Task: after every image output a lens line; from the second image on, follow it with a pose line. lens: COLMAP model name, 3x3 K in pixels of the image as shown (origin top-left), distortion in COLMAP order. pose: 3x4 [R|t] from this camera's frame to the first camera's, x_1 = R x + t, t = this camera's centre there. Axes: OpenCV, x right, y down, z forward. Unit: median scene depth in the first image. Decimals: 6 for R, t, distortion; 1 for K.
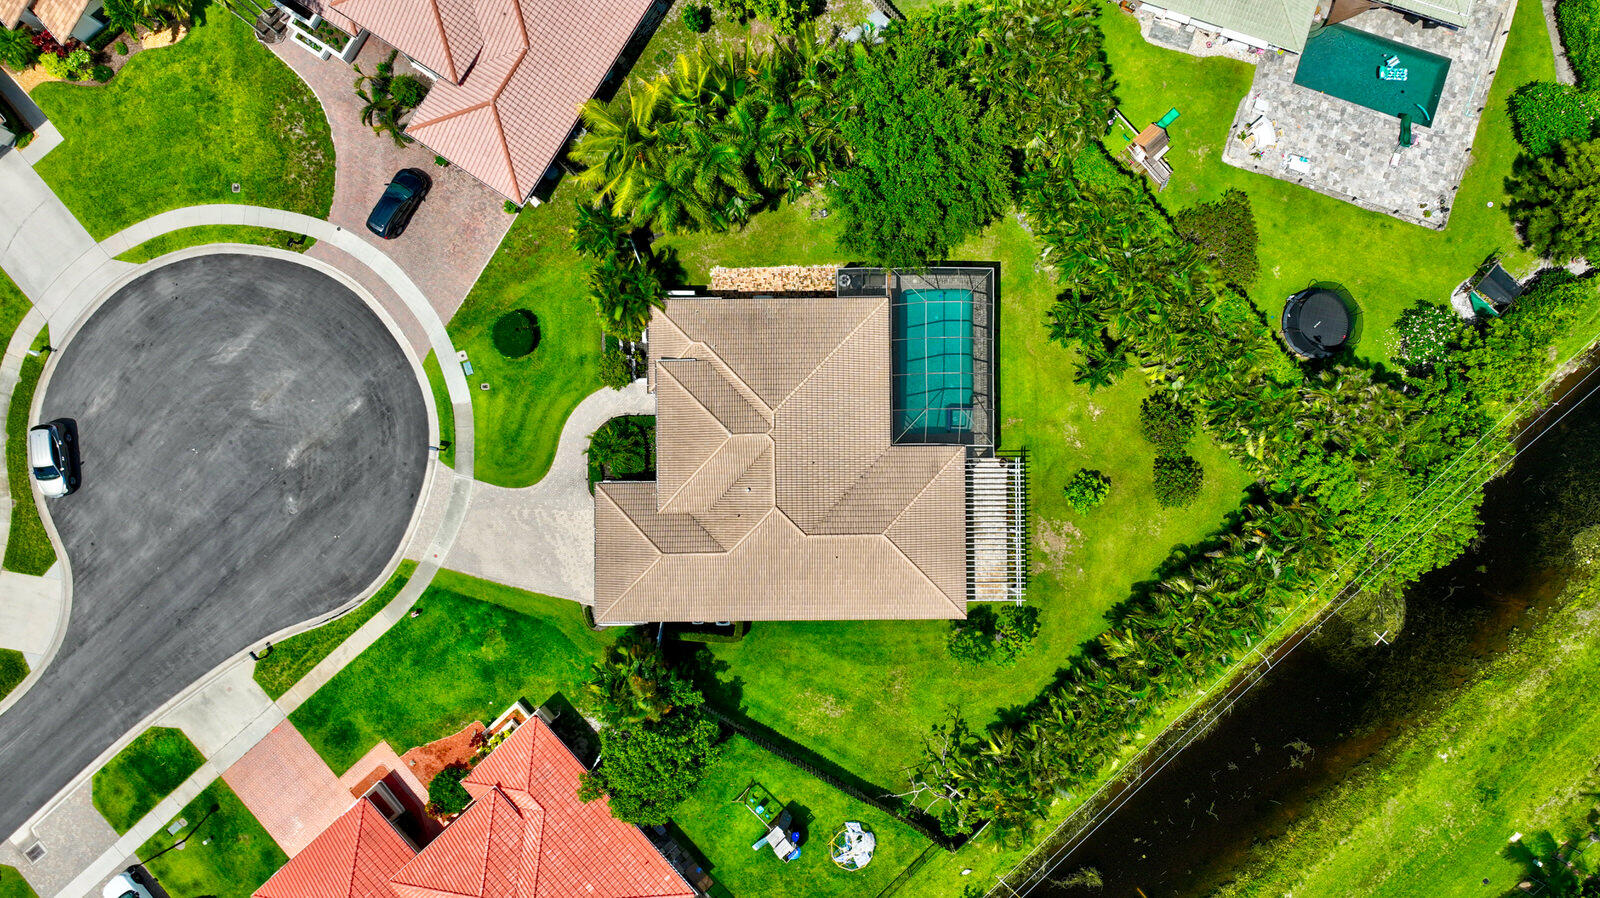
lens RADIAL K [[1128.8, 0, 803.9], [0, 1128.8, 448.0], [0, 0, 1]] dist [0.003929, 0.013407]
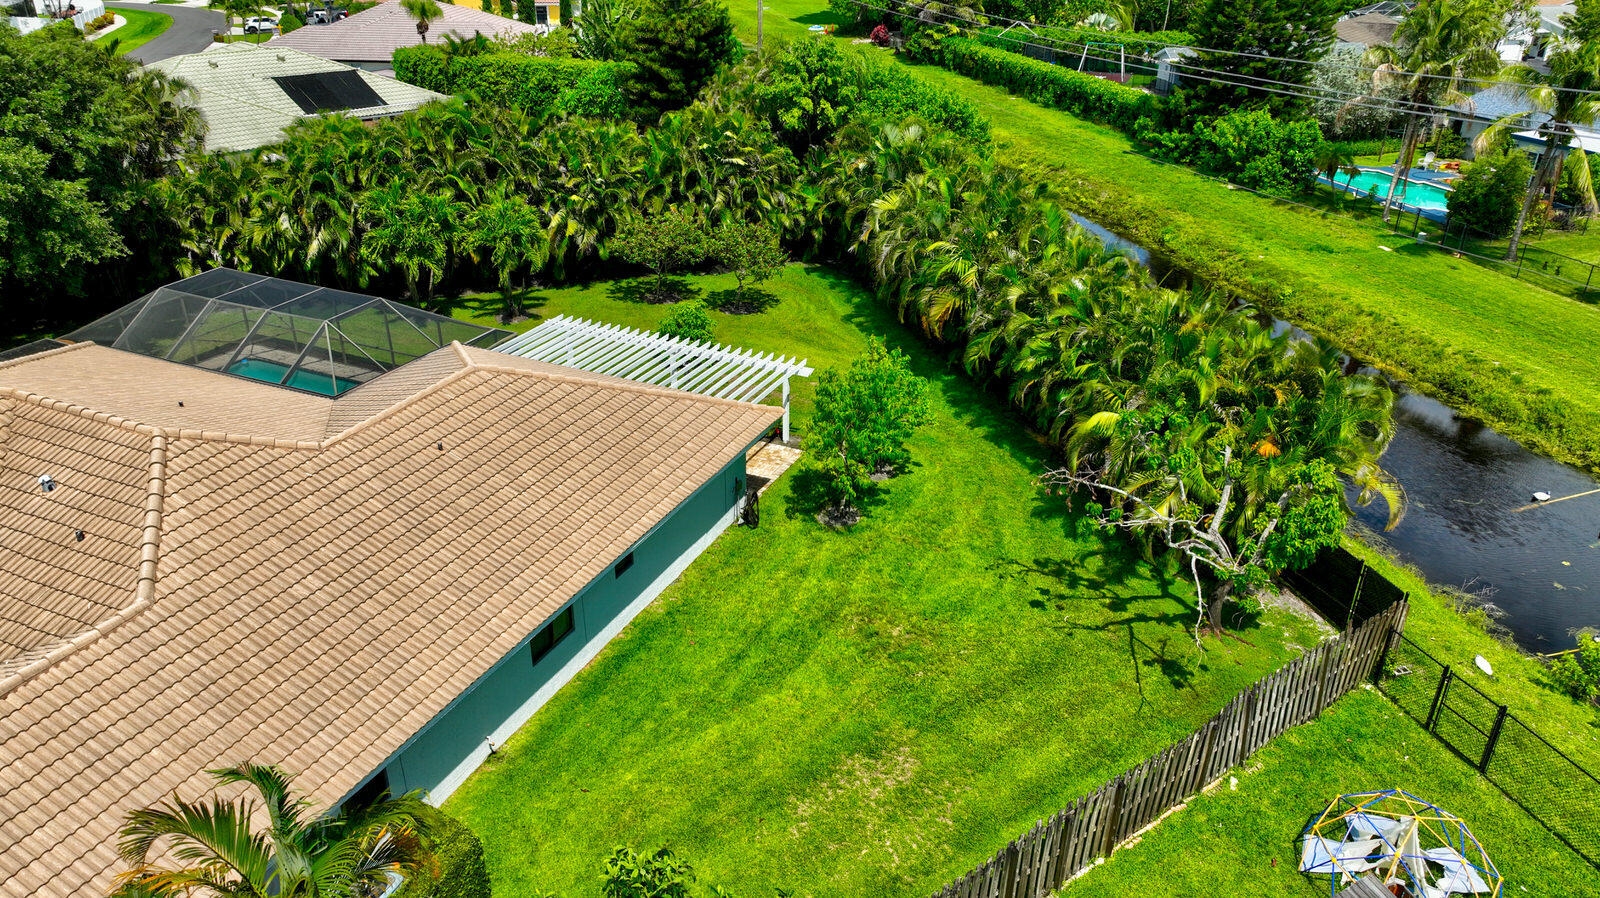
lens RADIAL K [[1128.8, 0, 793.0], [0, 1128.8, 455.8], [0, 0, 1]] dist [0.003929, 0.013407]
pose [[0.430676, -0.415262, 0.801297, -0.190545], [0.902148, 0.223128, -0.369247, 0.300533], [-0.025458, 0.881914, 0.470723, 0.788813]]
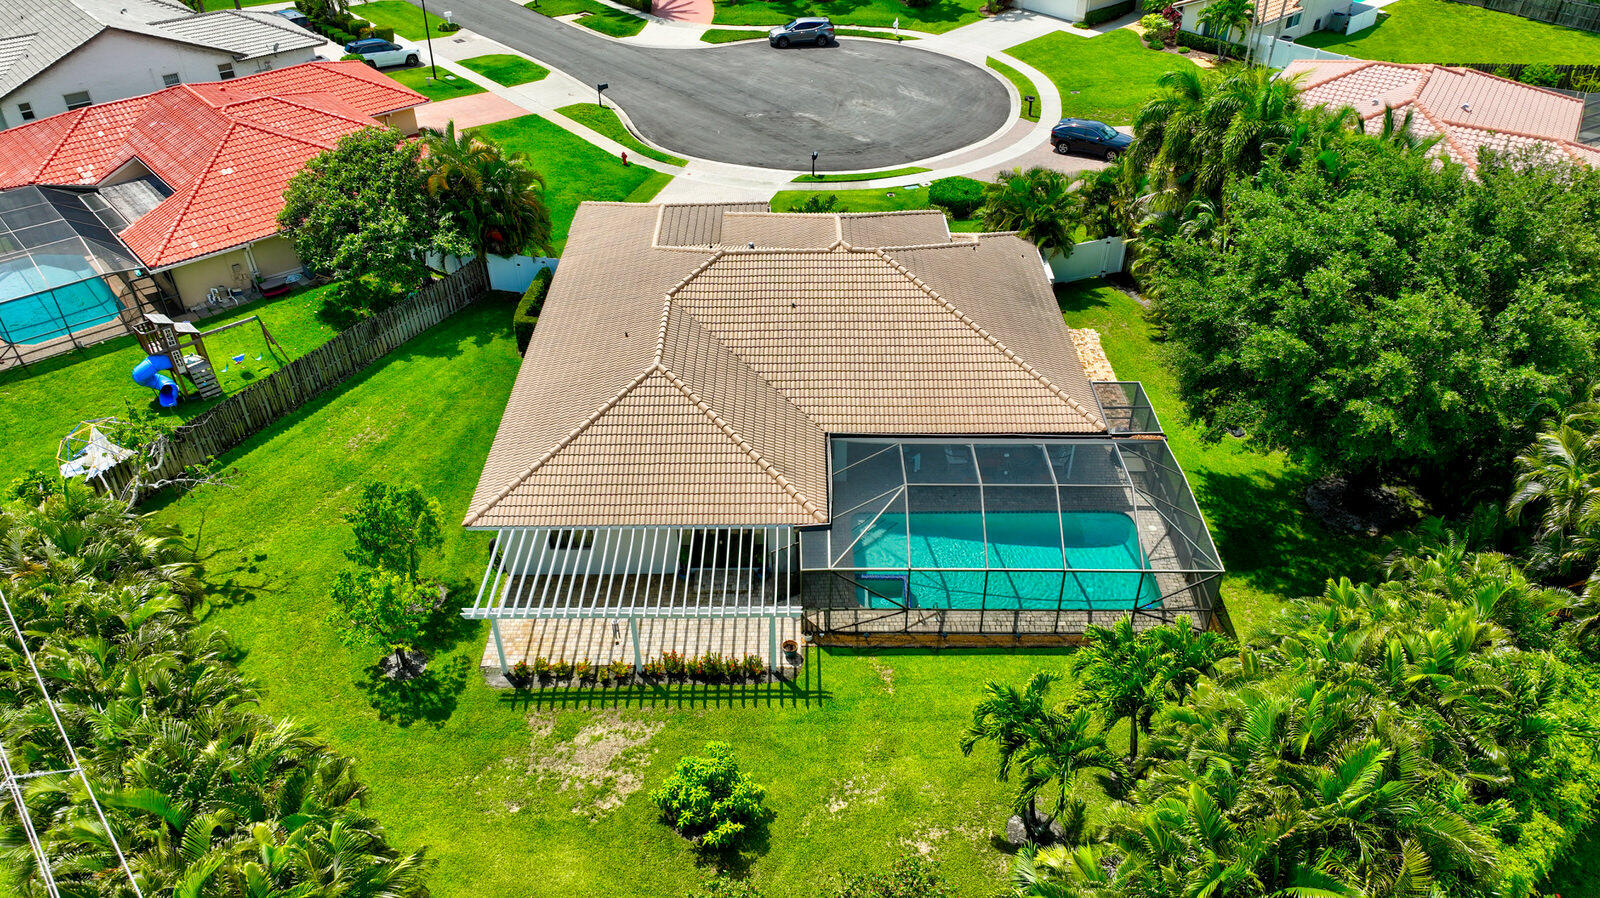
lens RADIAL K [[1128.8, 0, 802.4], [0, 1128.8, 455.4], [0, 0, 1]] dist [0.003929, 0.013407]
pose [[-0.001551, 0.583022, -0.812455, 0.493739], [-0.999824, 0.014276, 0.012153, 0.002414], [0.018684, 0.812331, 0.582897, 0.678457]]
